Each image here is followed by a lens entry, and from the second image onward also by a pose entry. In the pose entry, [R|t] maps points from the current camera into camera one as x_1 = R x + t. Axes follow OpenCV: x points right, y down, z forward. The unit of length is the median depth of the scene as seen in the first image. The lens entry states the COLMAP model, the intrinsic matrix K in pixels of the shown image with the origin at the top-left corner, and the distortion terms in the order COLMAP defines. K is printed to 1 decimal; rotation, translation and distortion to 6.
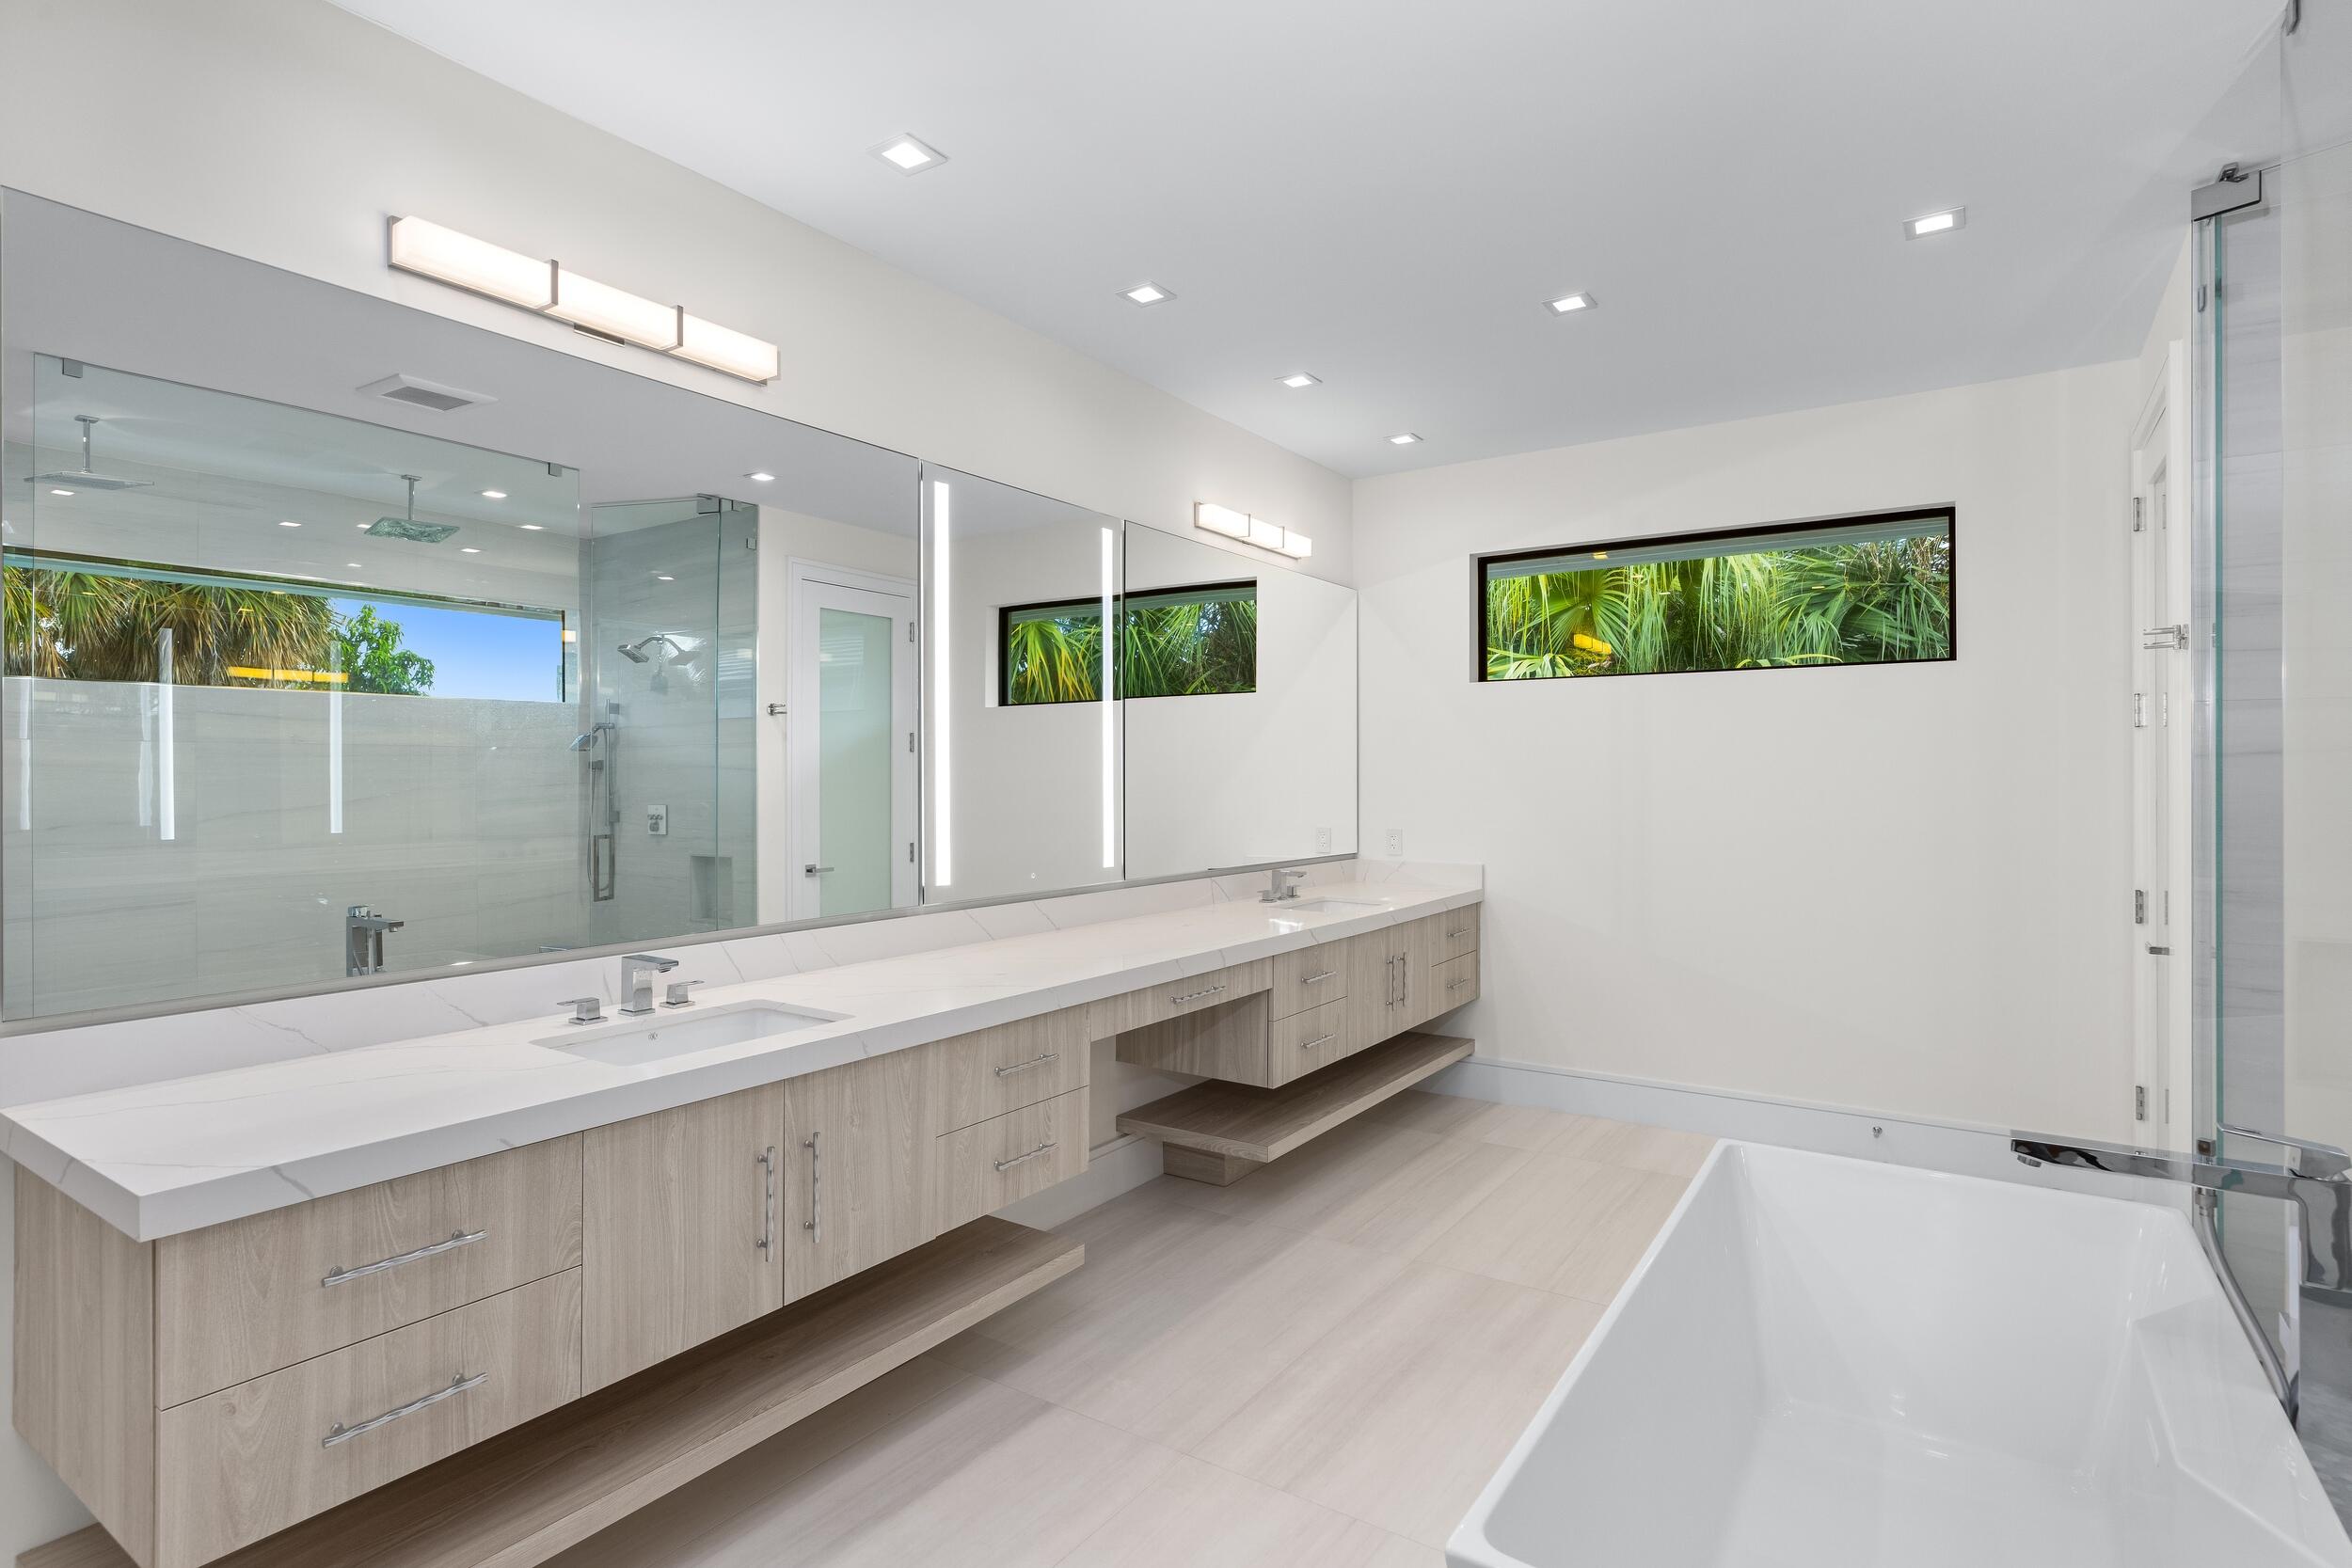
lens RADIAL K [[1188.7, 0, 1176.0], [0, 1188.7, 784.0], [0, 0, 1]] dist [0.001658, -0.000394]
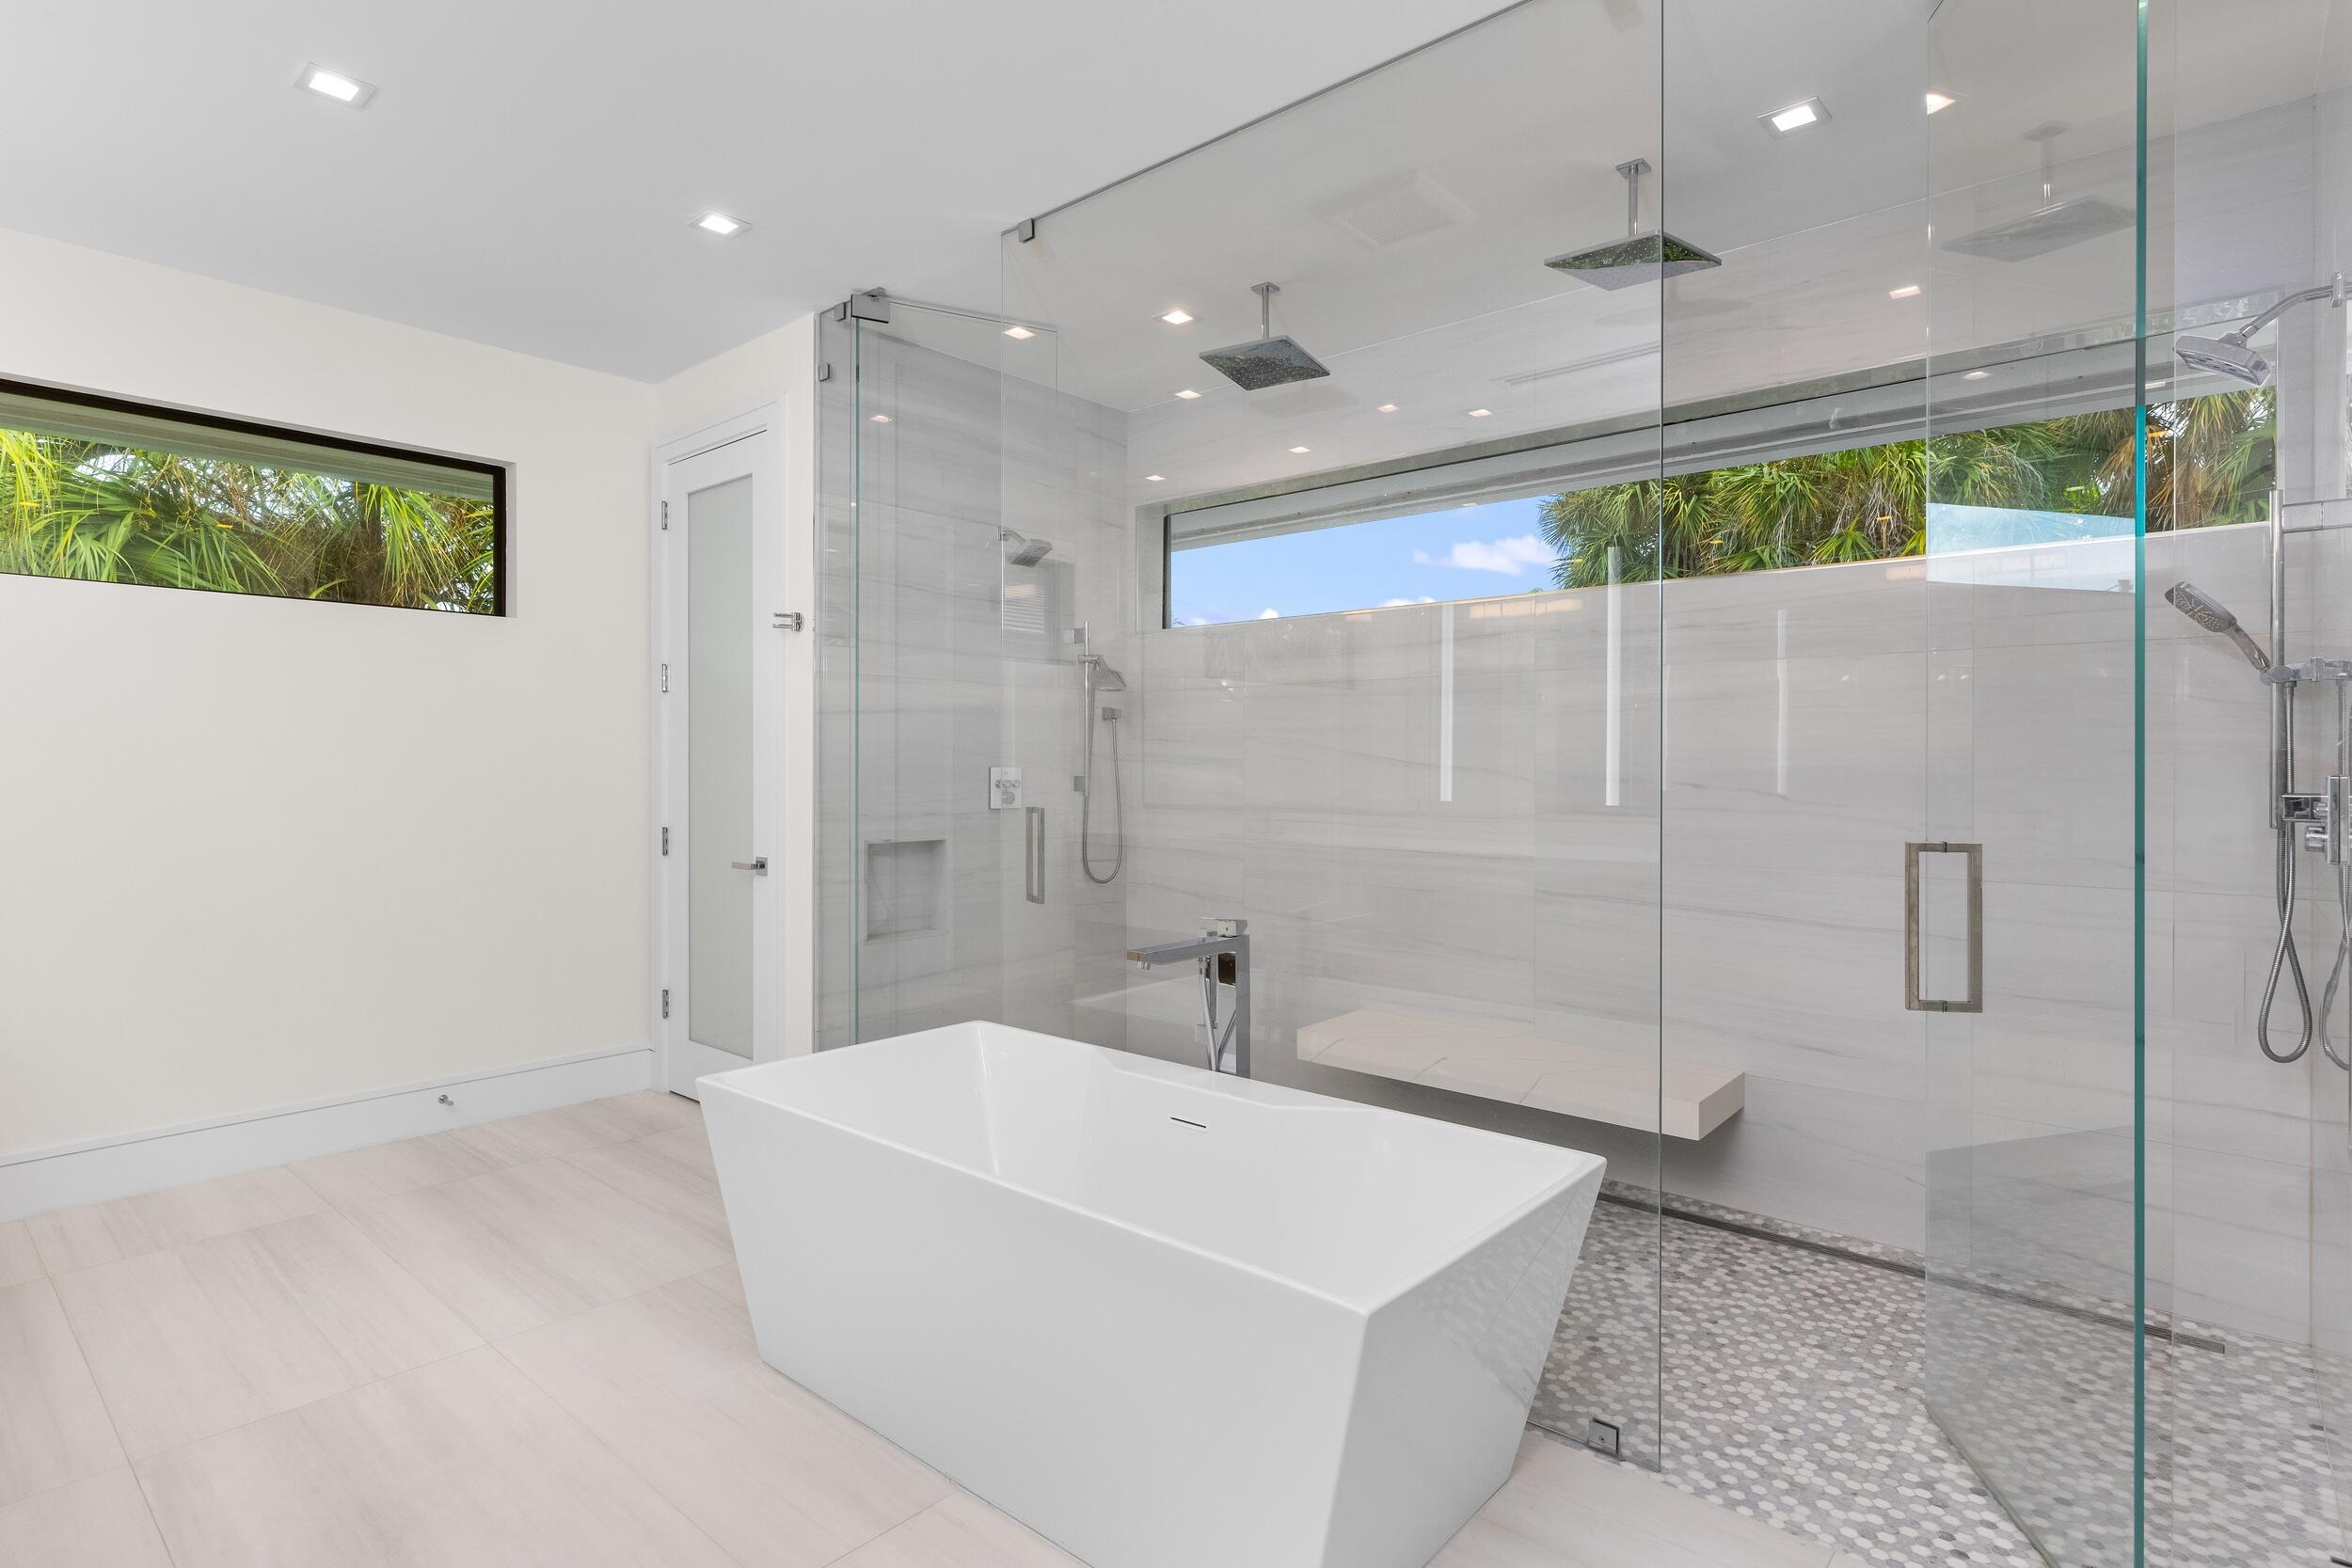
lens RADIAL K [[1192.7, 0, 1175.9], [0, 1192.7, 771.6], [0, 0, 1]] dist [-0.000980, -0.000384]
pose [[0.136652, -0.005095, 0.990606, -0.314665], [0.004780, 0.999979, 0.004484, 0.029494], [-0.990608, 0.004122, 0.136673, 0.324070]]
